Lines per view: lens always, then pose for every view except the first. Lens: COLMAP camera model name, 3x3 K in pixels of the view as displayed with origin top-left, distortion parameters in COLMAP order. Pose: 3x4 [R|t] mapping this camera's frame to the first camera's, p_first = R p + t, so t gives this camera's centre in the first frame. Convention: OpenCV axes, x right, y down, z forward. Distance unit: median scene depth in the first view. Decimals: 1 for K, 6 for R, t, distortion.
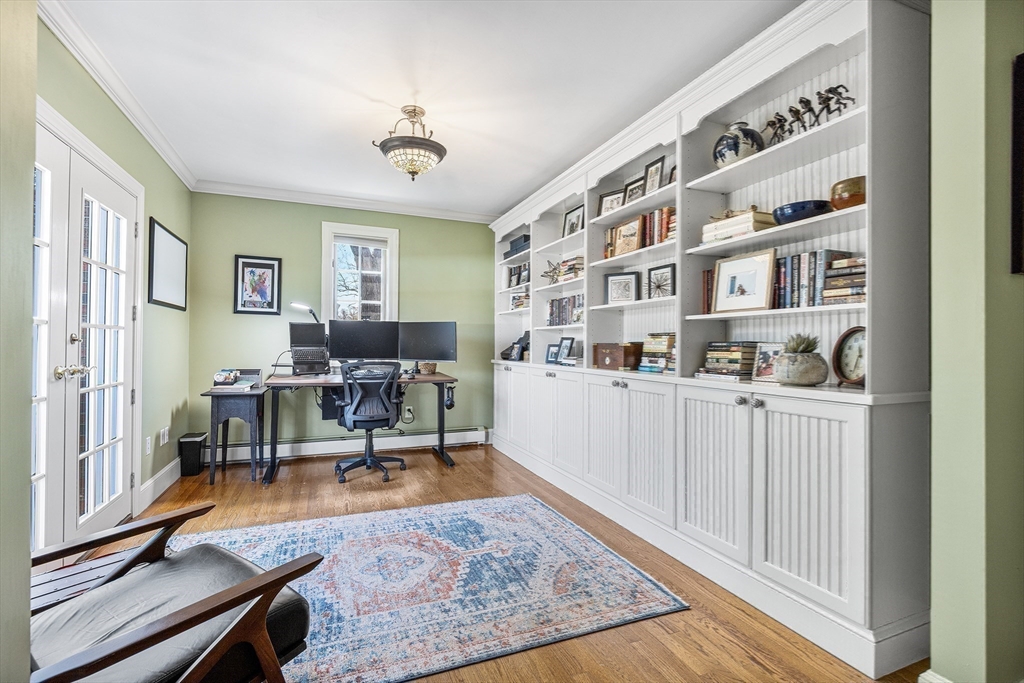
lens RADIAL K [[455.5, 0, 511.8], [0, 455.5, 340.4], [0, 0, 1]] dist [-0.000972, -0.000223]
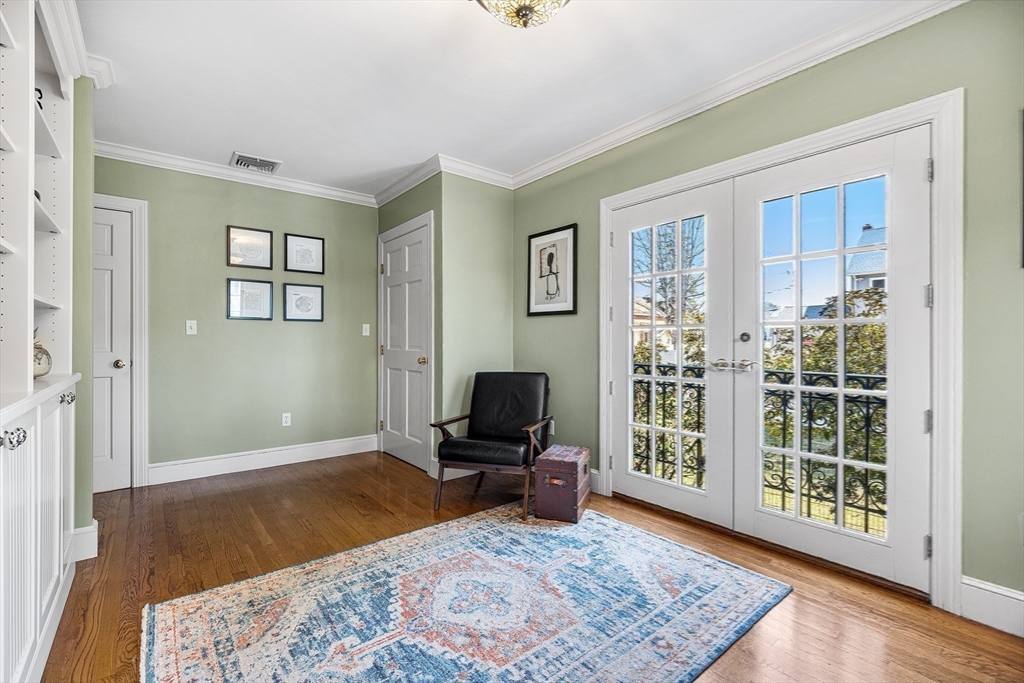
lens RADIAL K [[455.5, 0, 511.6], [0, 455.5, 340.6], [0, 0, 1]] dist [-0.000972, -0.000223]
pose [[-0.958803, -0.005970, -0.284009, -0.070444], [-0.003794, 0.999959, -0.008213, 0.017540], [0.284046, -0.006798, -0.958787, 1.870953]]
